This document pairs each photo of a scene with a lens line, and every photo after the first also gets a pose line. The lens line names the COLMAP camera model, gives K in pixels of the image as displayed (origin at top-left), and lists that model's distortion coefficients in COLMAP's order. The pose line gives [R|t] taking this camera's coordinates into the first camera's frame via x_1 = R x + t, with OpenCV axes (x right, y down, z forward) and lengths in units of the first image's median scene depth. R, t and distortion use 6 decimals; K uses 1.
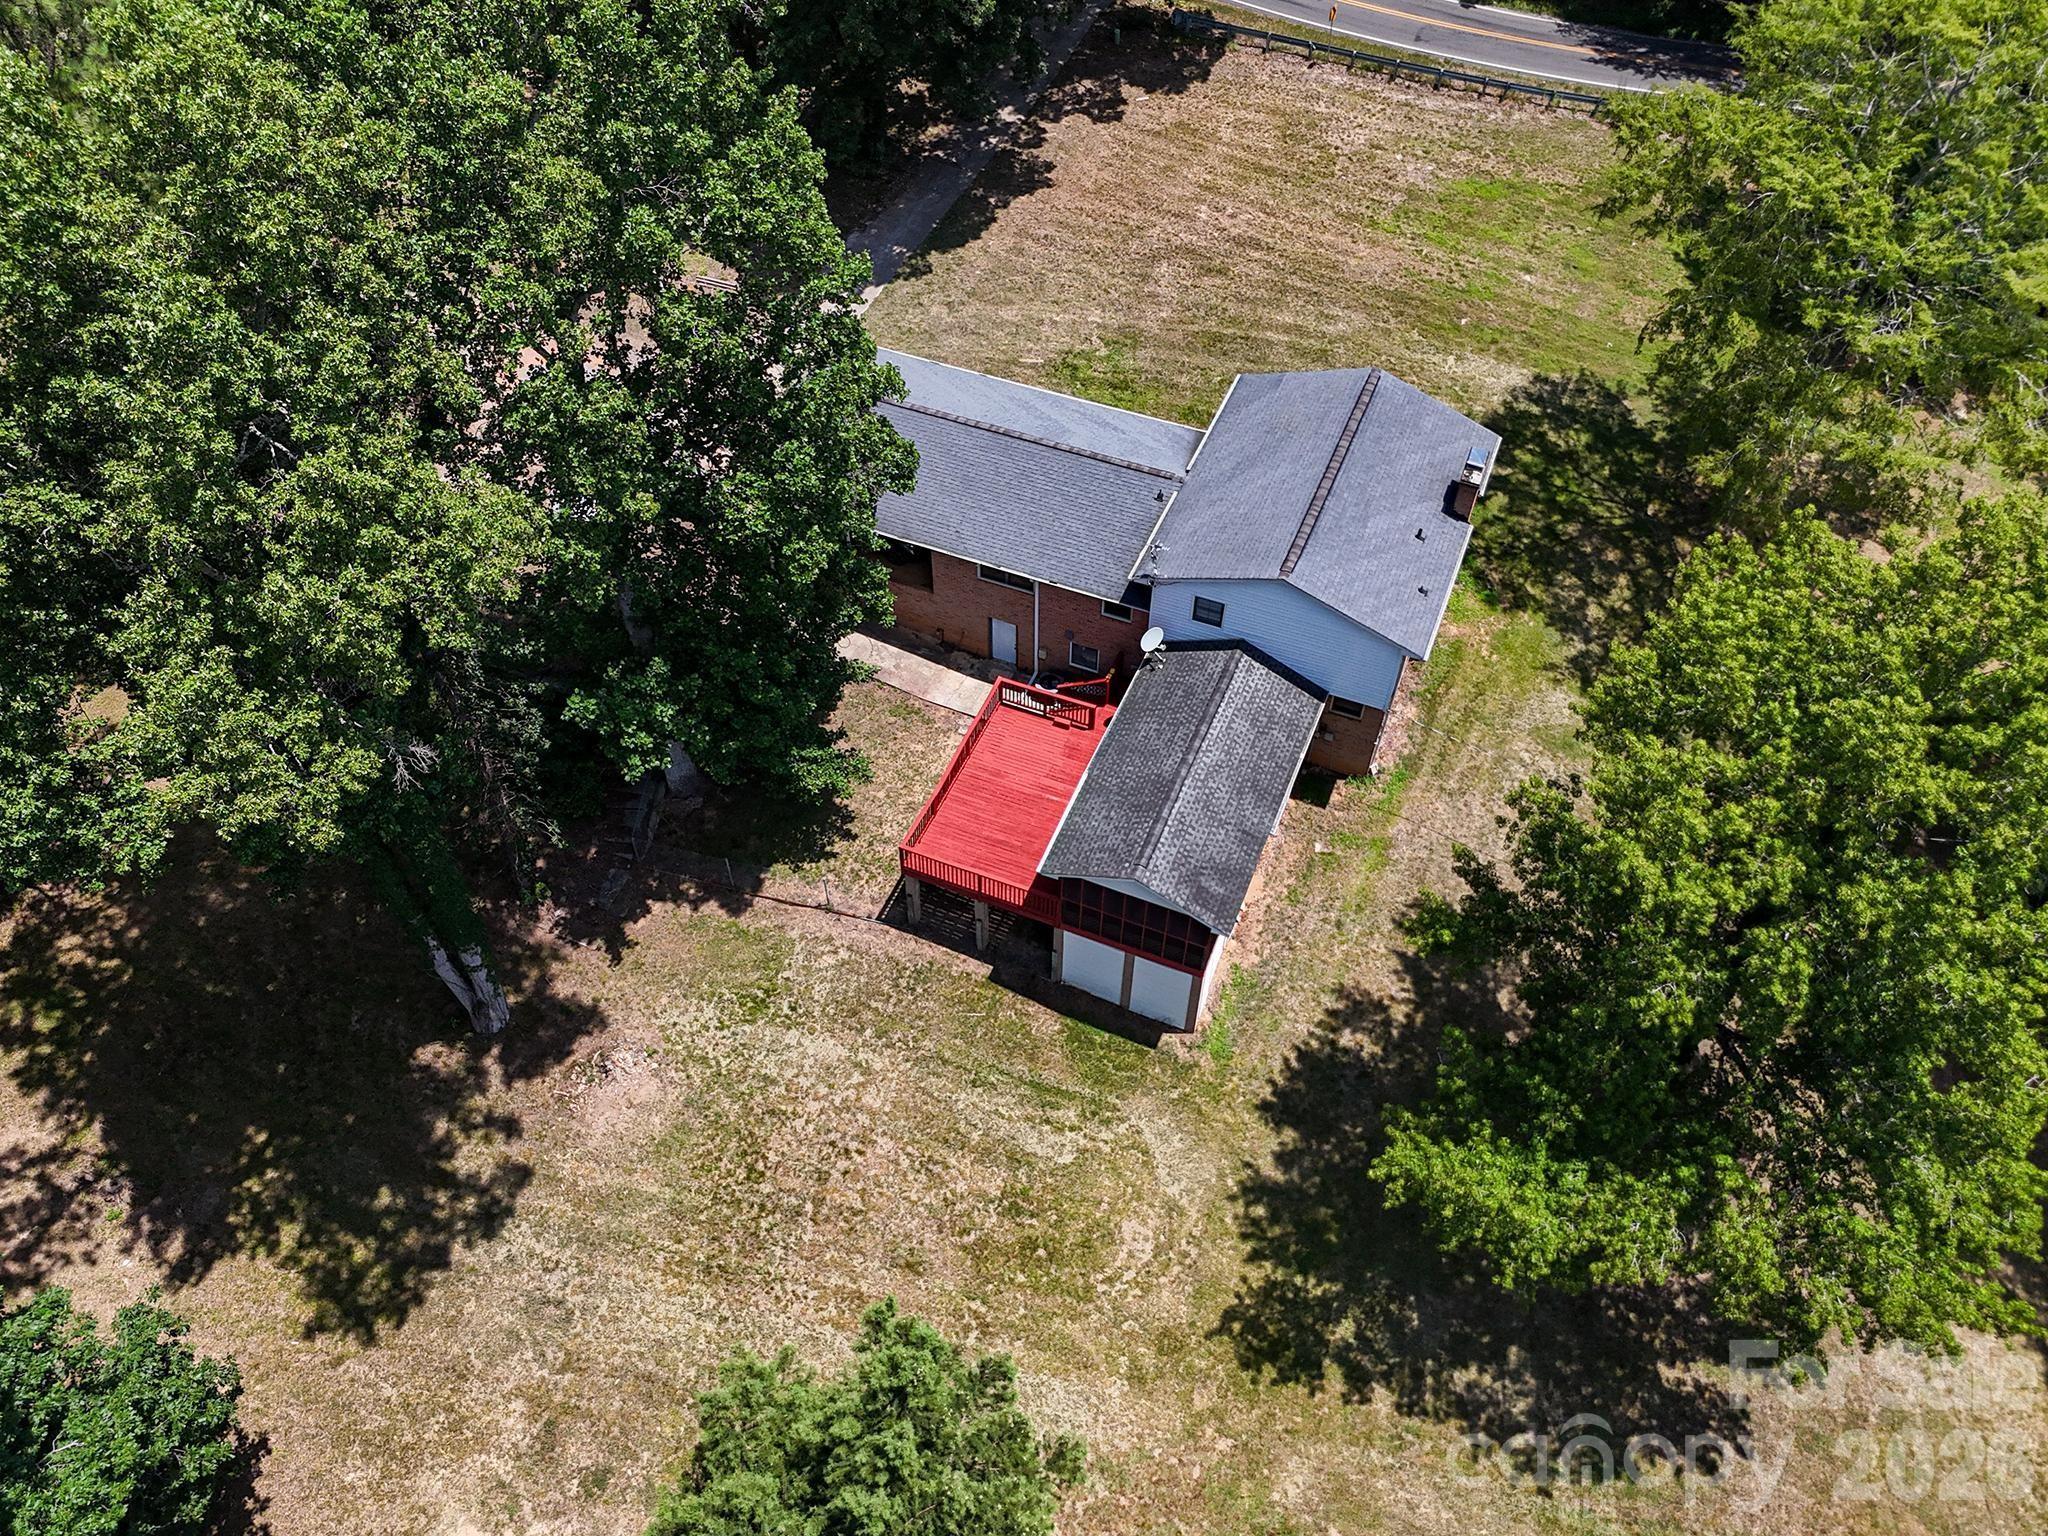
lens RADIAL K [[1462.4, 0, 1024.0], [0, 1462.4, 768.0], [0, 0, 1]] dist [0.004435, 0.004707]
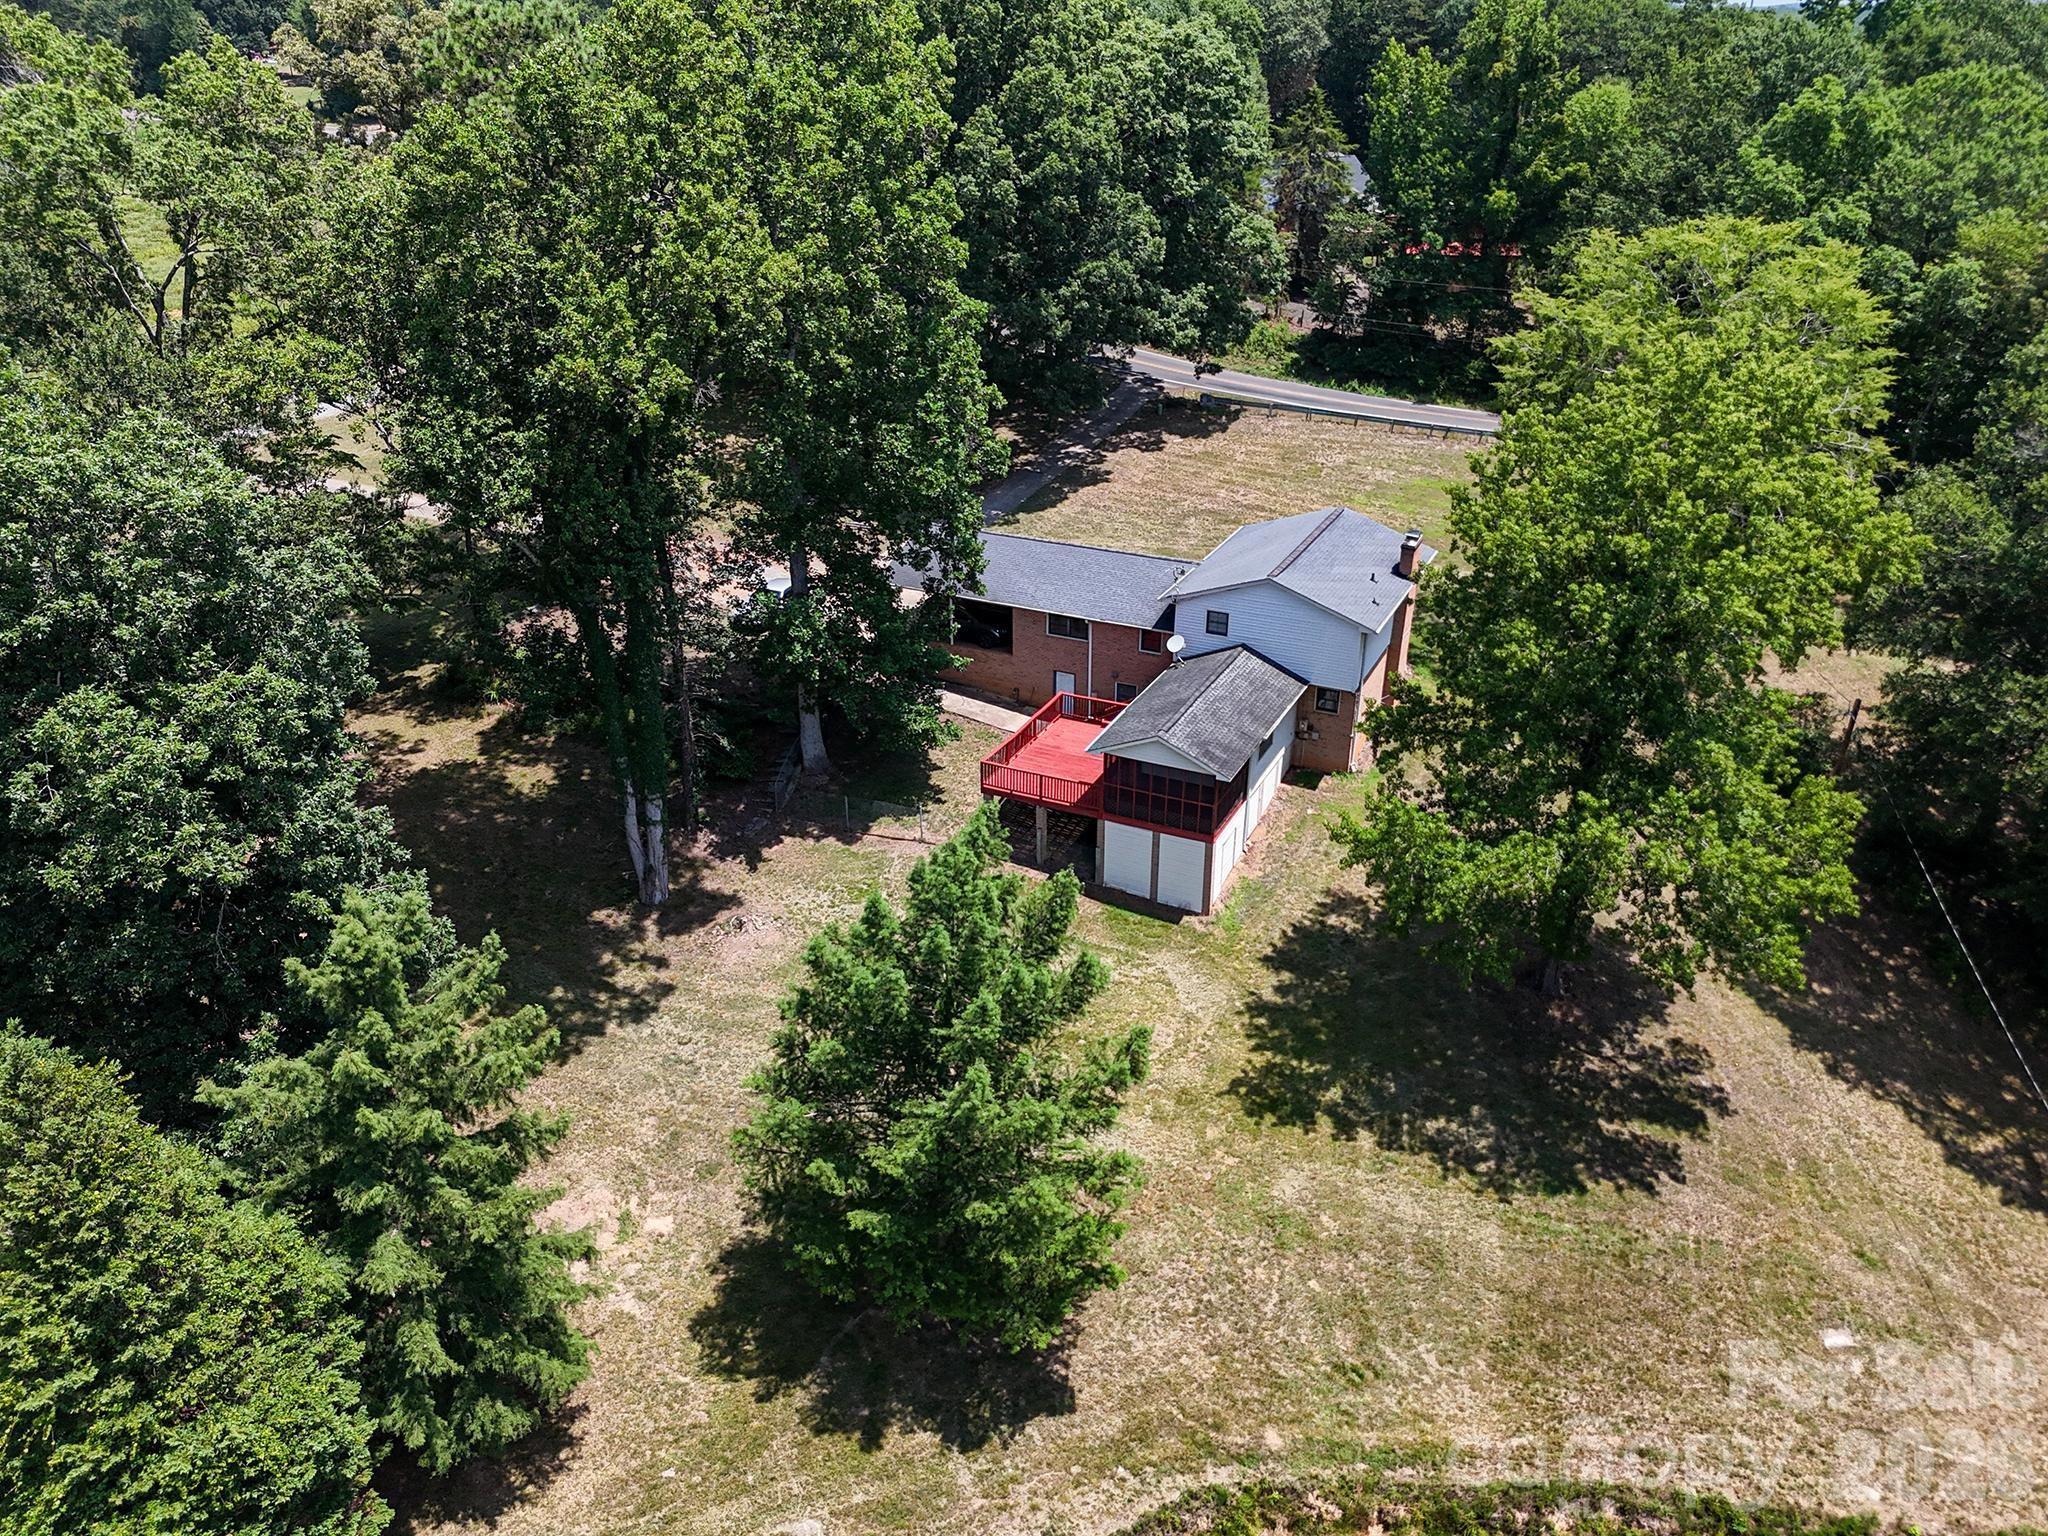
lens RADIAL K [[1390.9, 0, 1024.0], [0, 1390.9, 768.0], [0, 0, 1]] dist [0.000238, -0.003159]
pose [[0.998500, 0.021523, -0.050337, 0.015836], [-0.038680, 0.928044, -0.370457, 0.515960], [0.038742, 0.371848, 0.927485, -0.152192]]
